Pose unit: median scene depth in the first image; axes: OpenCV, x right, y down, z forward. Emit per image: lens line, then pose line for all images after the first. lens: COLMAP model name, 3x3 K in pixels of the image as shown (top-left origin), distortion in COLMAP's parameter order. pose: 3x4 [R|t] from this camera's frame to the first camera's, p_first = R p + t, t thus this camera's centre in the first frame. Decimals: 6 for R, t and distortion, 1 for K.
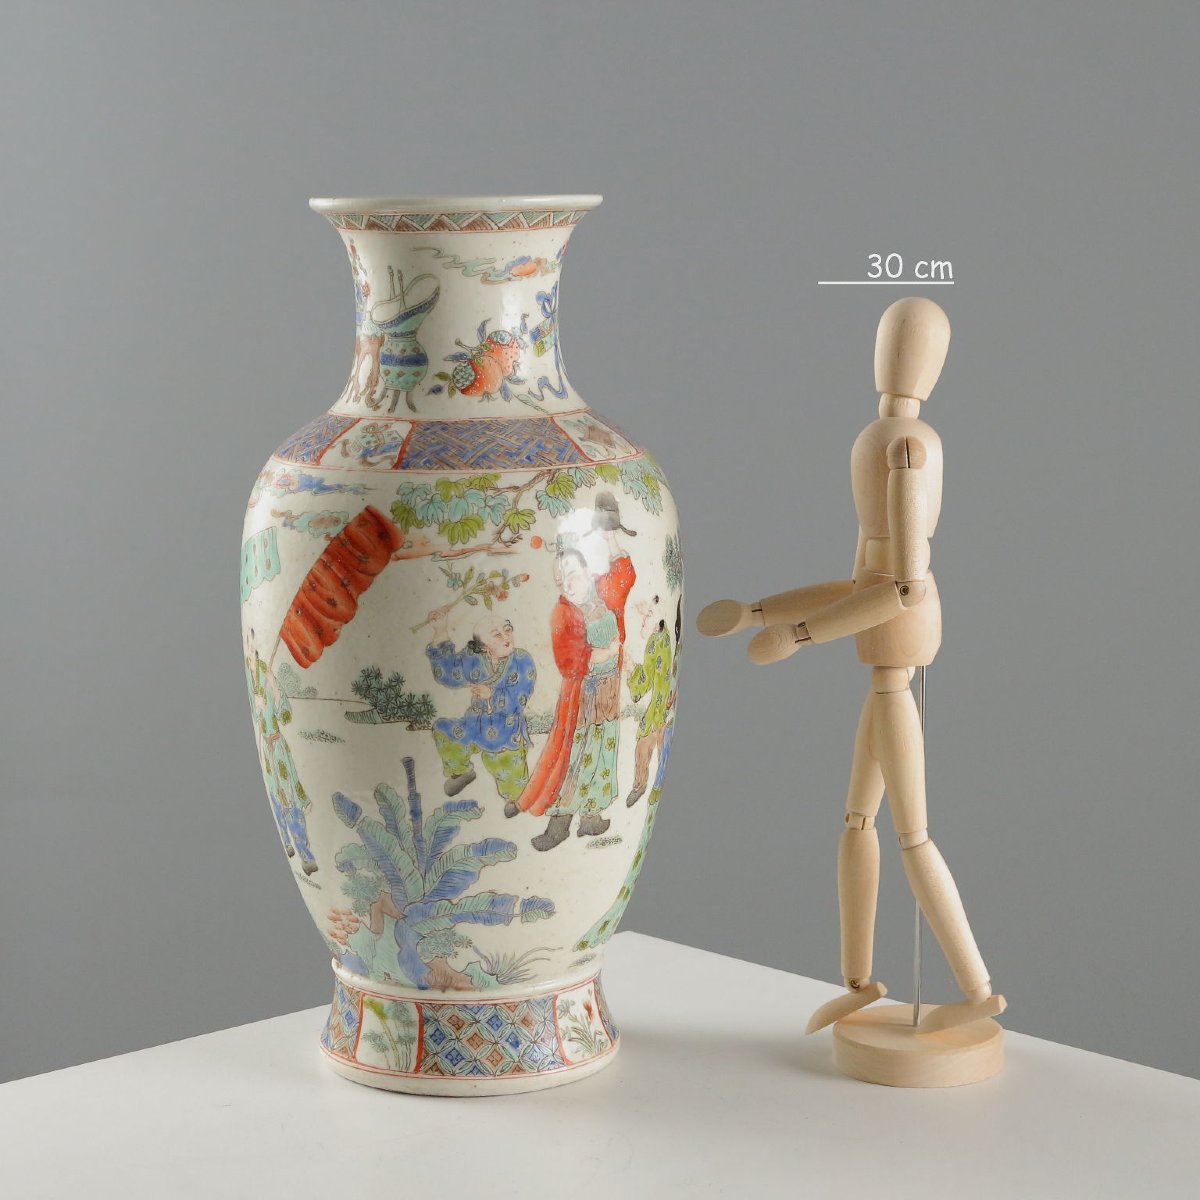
lens RADIAL K [[2838.1, 0, 600.0], [0, 2838.1, 600.0], [0, 0, 1]] dist [-0.062609, 0.106036]
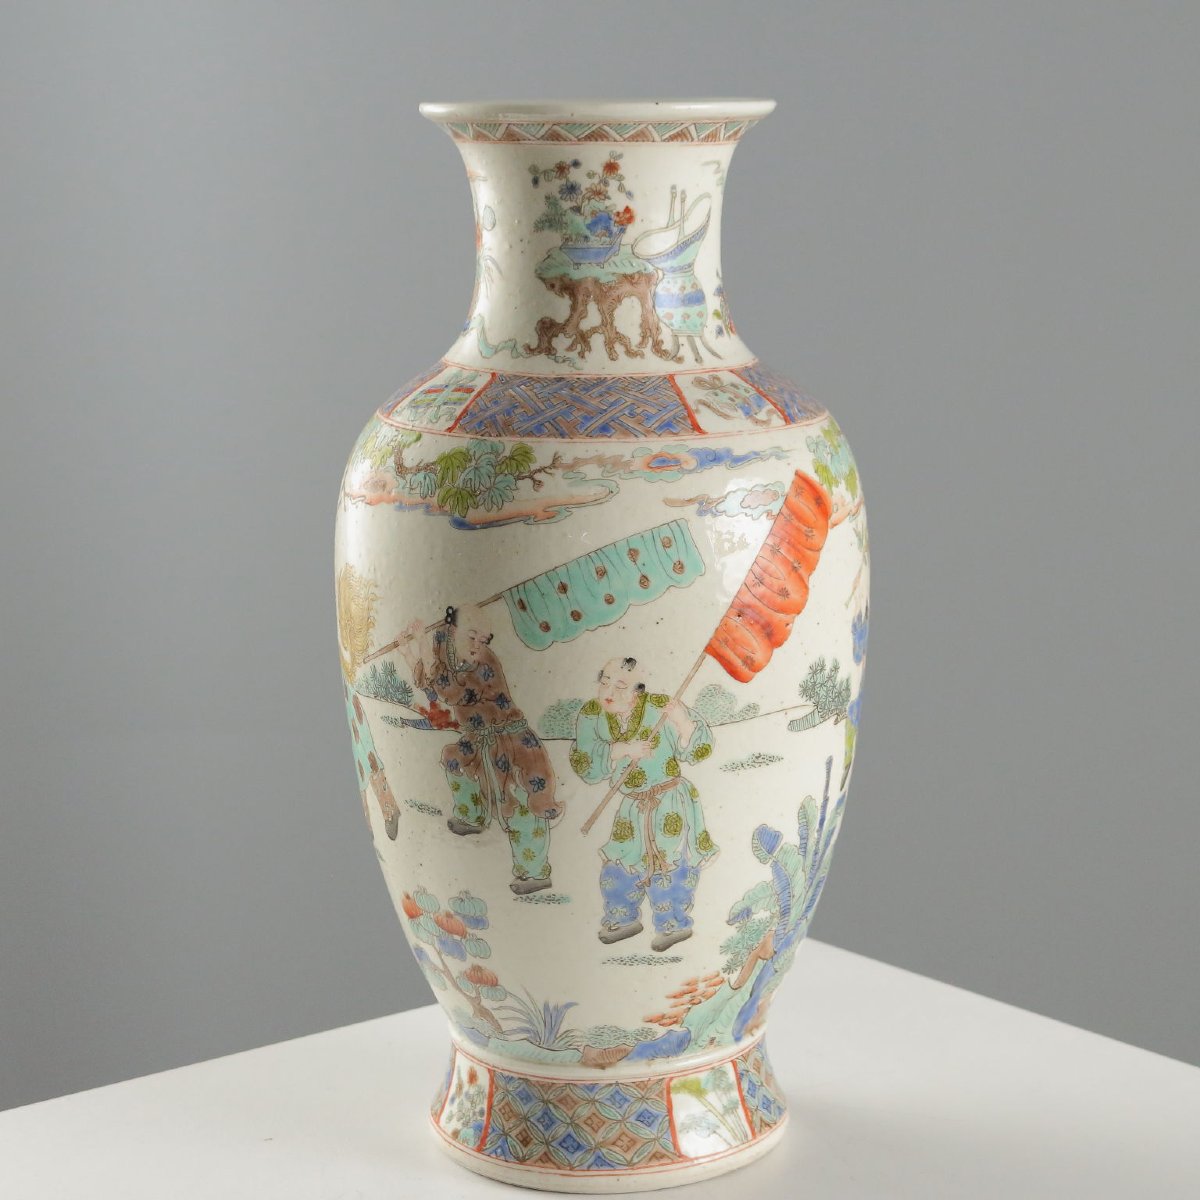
lens RADIAL K [[2838.1, 0, 600.0], [0, 2838.1, 600.0], [0, 0, 1]] dist [-0.062609, 0.106036]
pose [[0.279434, -0.152485, 0.947979, -0.881499], [0.139685, 0.983261, 0.116985, -0.099850], [-0.949950, 0.099729, 0.296057, 0.798431]]
